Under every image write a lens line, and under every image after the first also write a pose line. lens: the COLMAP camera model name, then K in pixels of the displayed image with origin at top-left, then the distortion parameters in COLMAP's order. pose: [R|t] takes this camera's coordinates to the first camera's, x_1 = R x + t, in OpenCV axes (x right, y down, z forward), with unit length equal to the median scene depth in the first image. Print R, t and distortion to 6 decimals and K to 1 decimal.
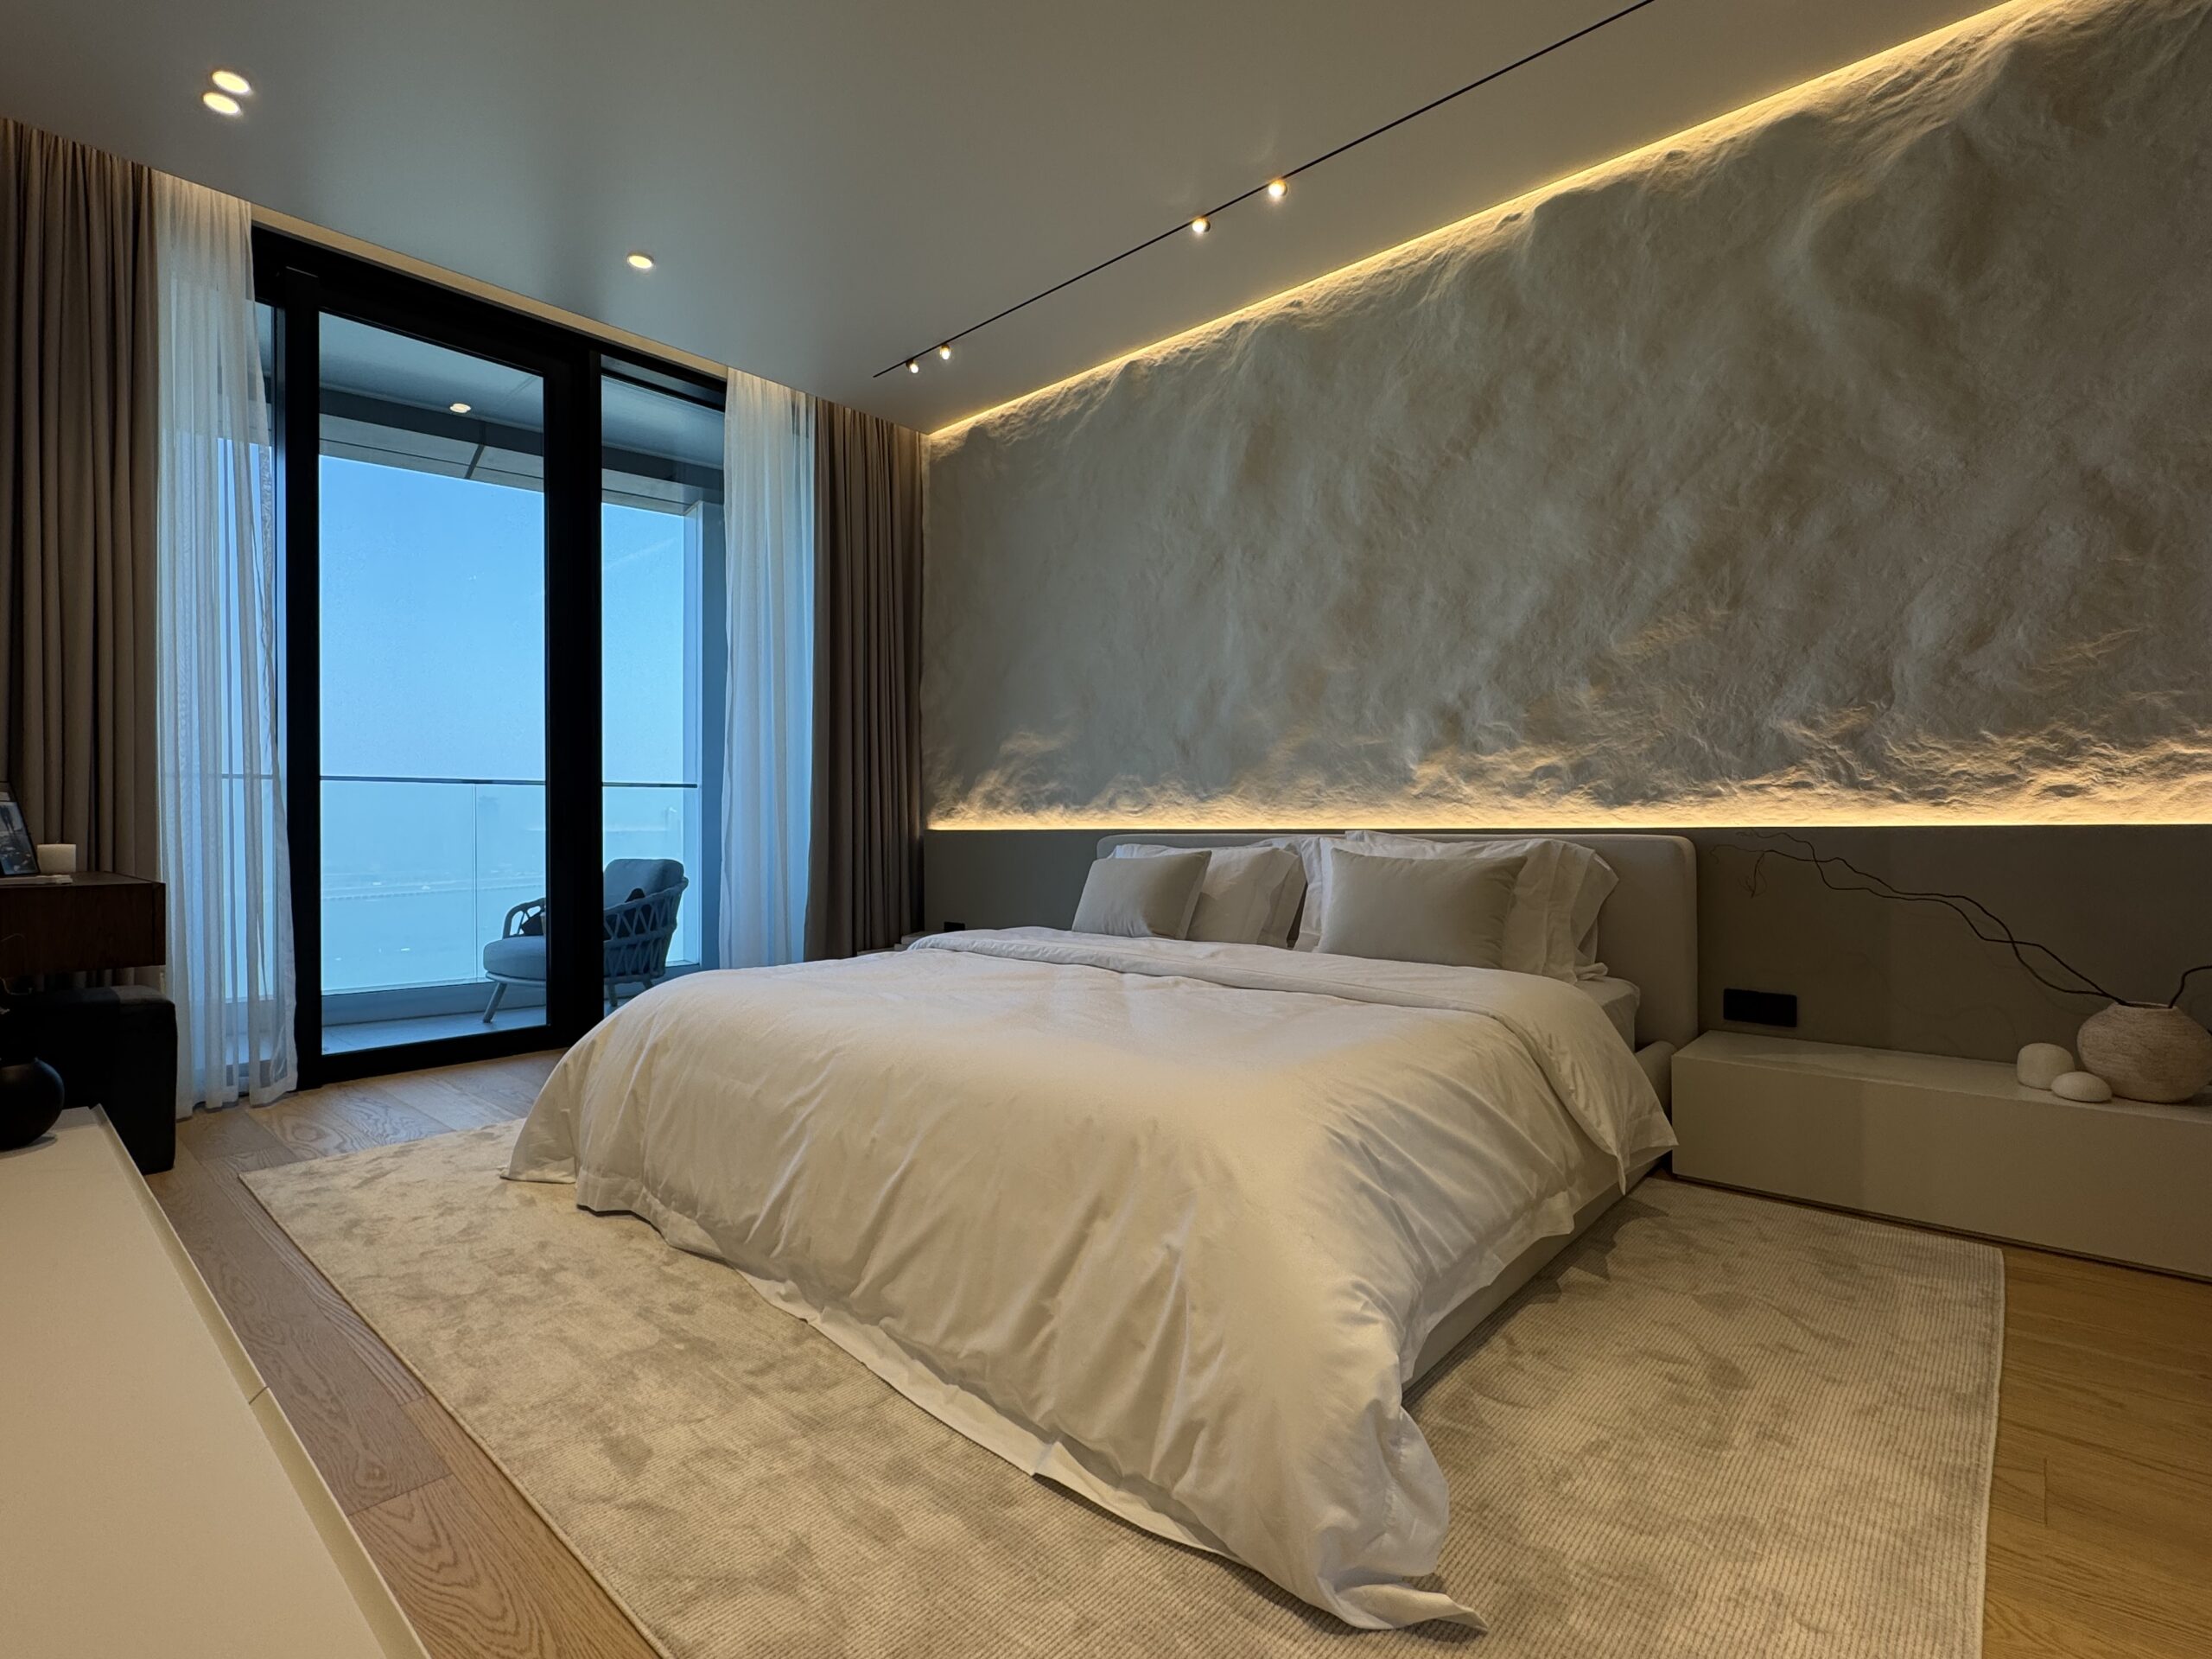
lens RADIAL K [[1096.8, 0, 1061.7], [0, 1096.8, 819.9], [0, 0, 1]] dist [-0.004035, 0.000439]
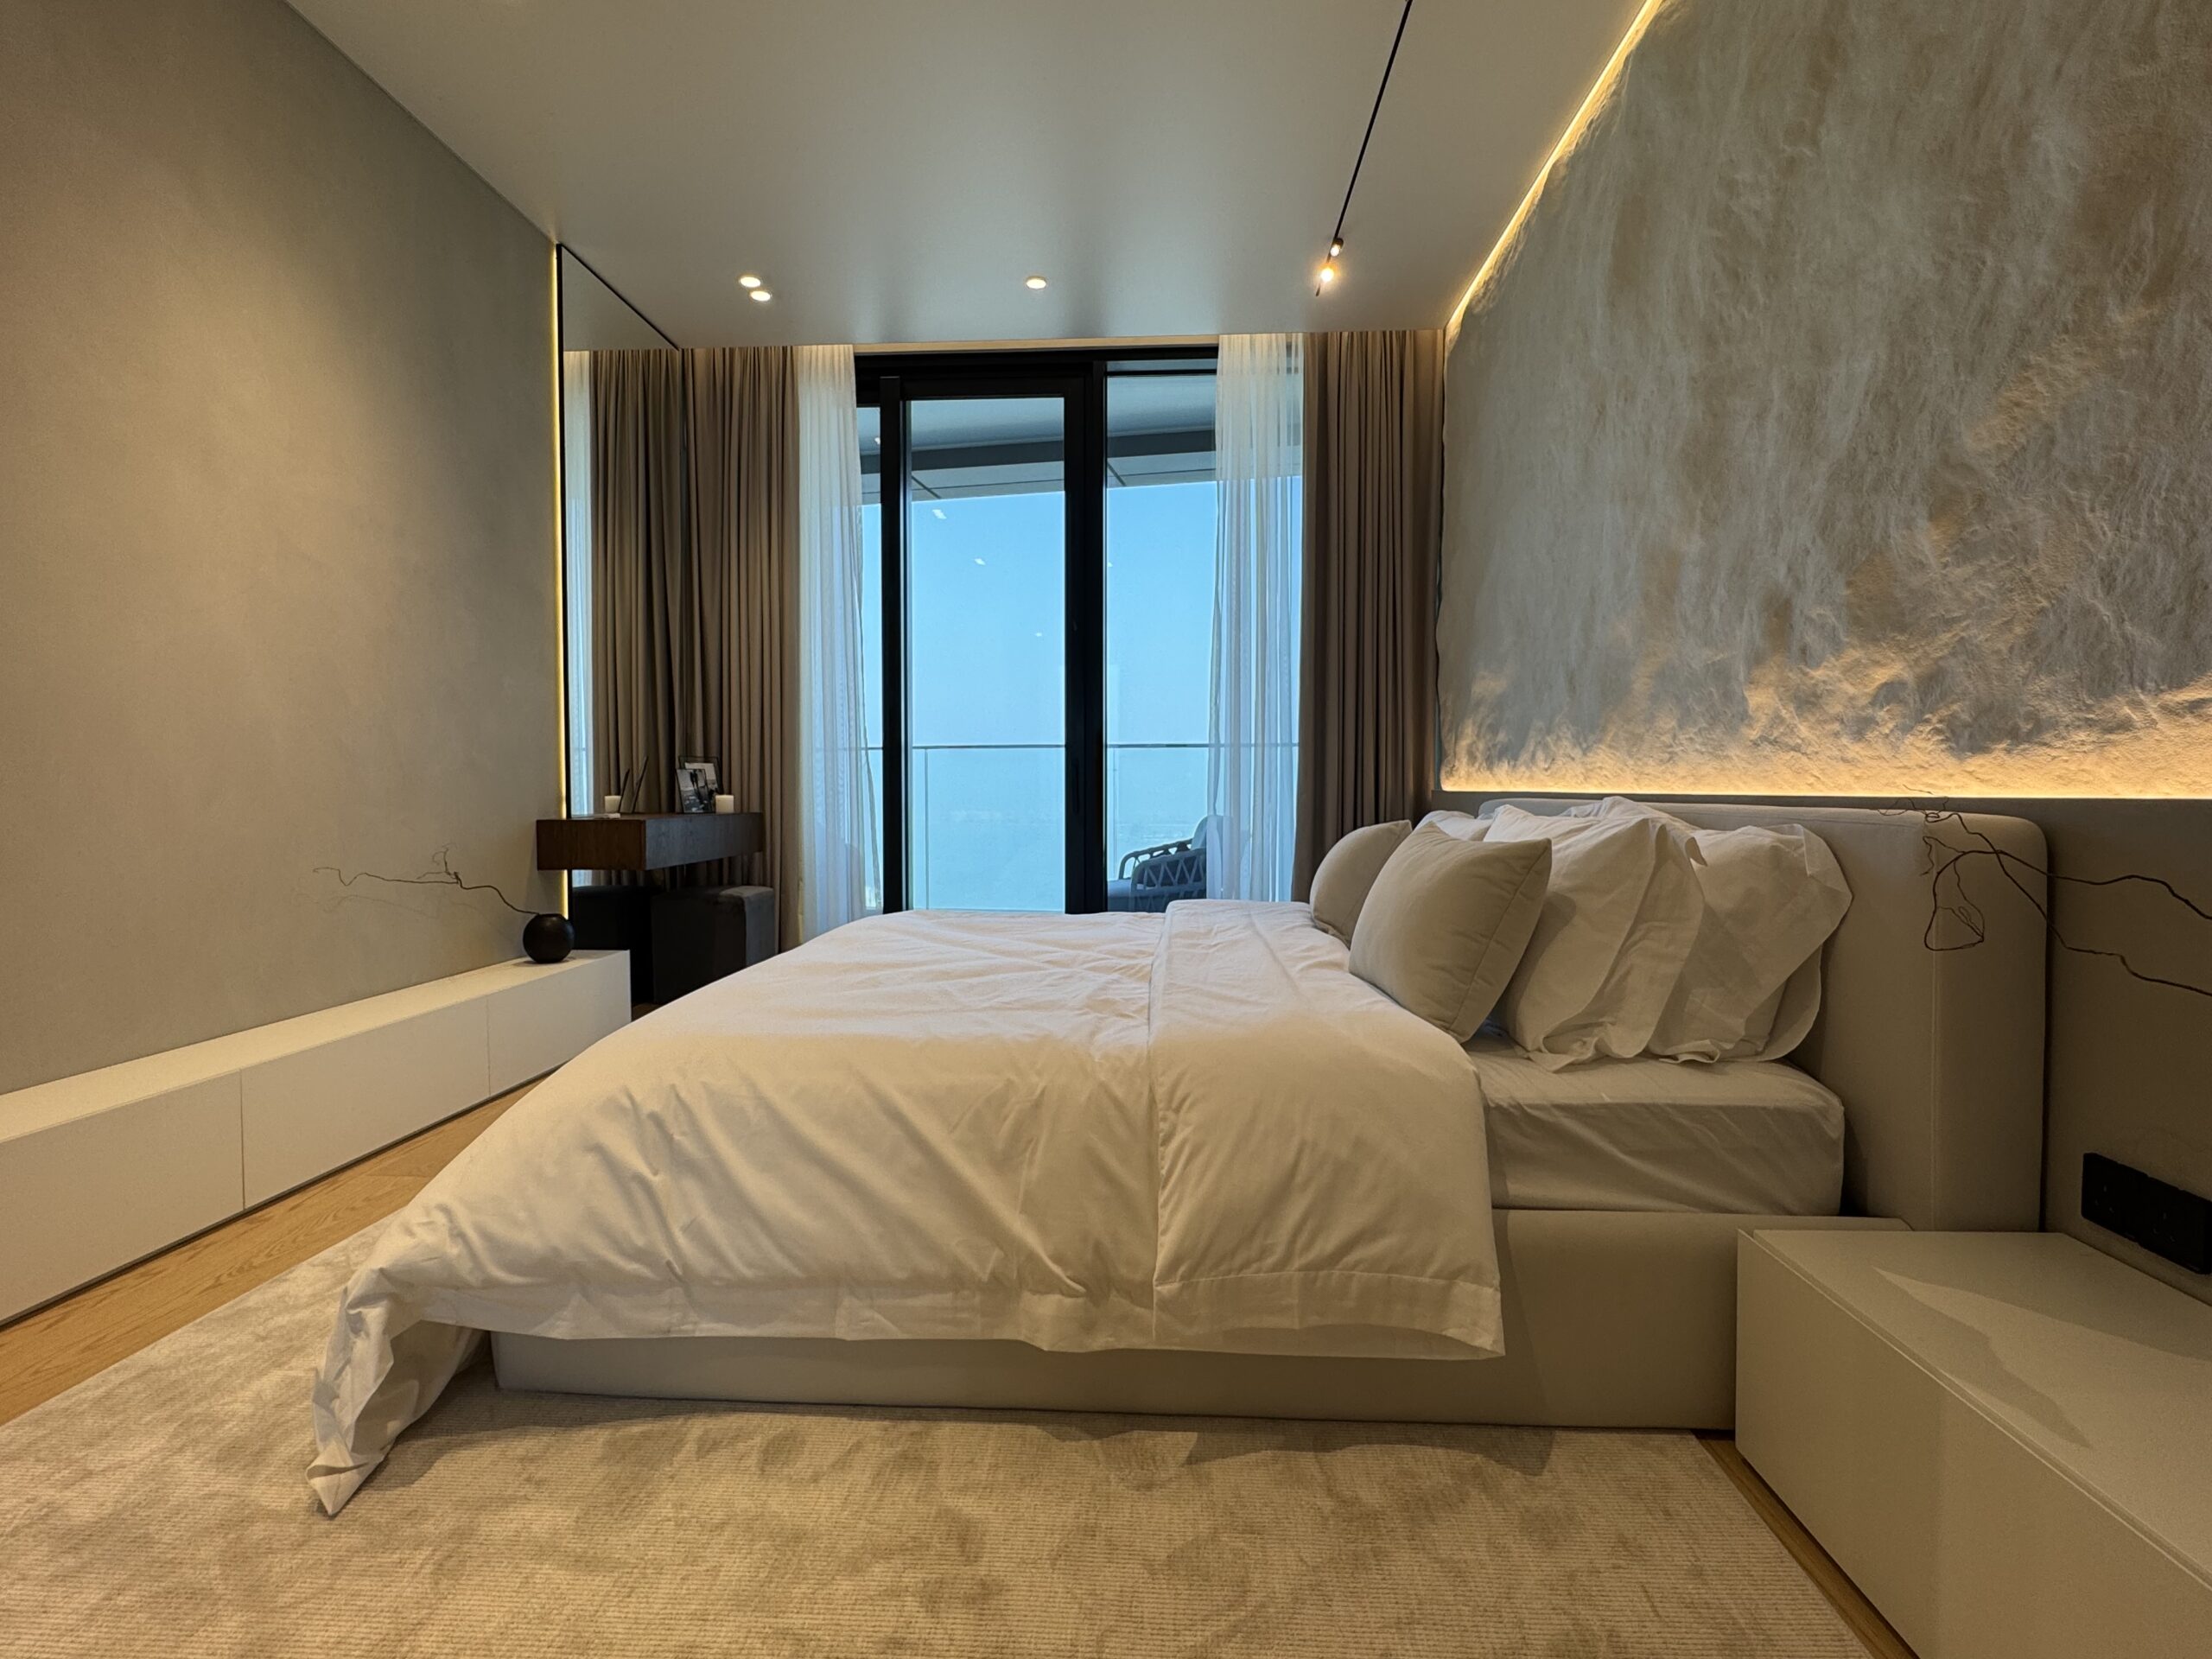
lens RADIAL K [[1115.5, 0, 1031.8], [0, 1115.5, 823.4], [0, 0, 1]] dist [-0.000516, -0.001907]
pose [[0.609652, 0.032126, -0.792018, 0.604673], [0.001036, 0.999145, 0.041325, -0.002538], [0.792668, -0.026015, 0.609098, 0.320157]]
